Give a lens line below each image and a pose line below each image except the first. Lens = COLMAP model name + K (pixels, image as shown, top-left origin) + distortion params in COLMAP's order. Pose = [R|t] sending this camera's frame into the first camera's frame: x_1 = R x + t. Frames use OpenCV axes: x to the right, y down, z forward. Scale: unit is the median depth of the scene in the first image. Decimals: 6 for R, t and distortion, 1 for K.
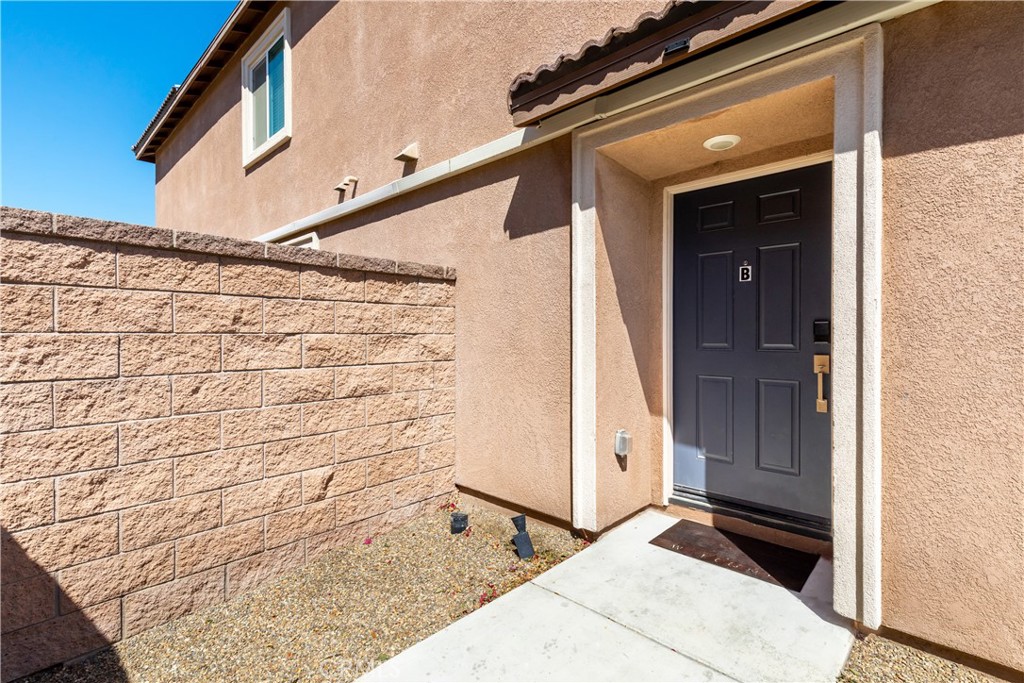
lens RADIAL K [[472.3, 0, 487.4], [0, 472.3, 335.3], [0, 0, 1]] dist [0.001830, -0.000371]
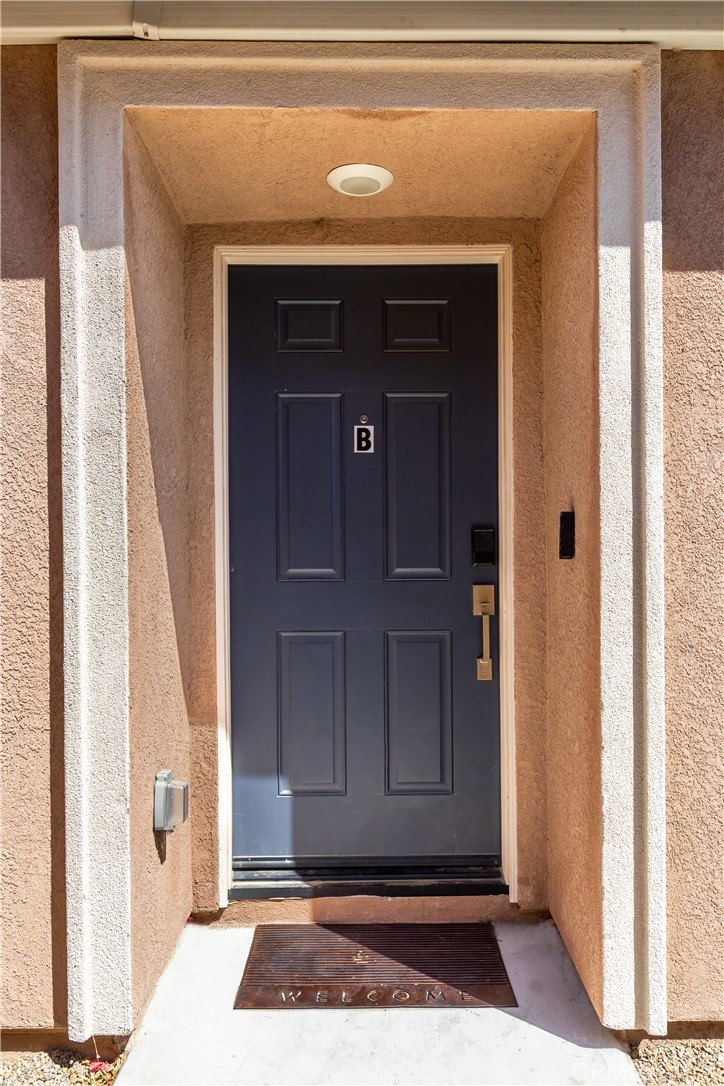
lens RADIAL K [[849.7, 0, 362.0], [0, 849.7, 543.0], [0, 0, 1]] dist [0.004407, -0.005877]
pose [[0.703089, -0.004386, 0.711089, -0.152630], [0.005561, 0.999984, 0.000669, -0.011922], [-0.711080, 0.003484, 0.703102, 0.323978]]
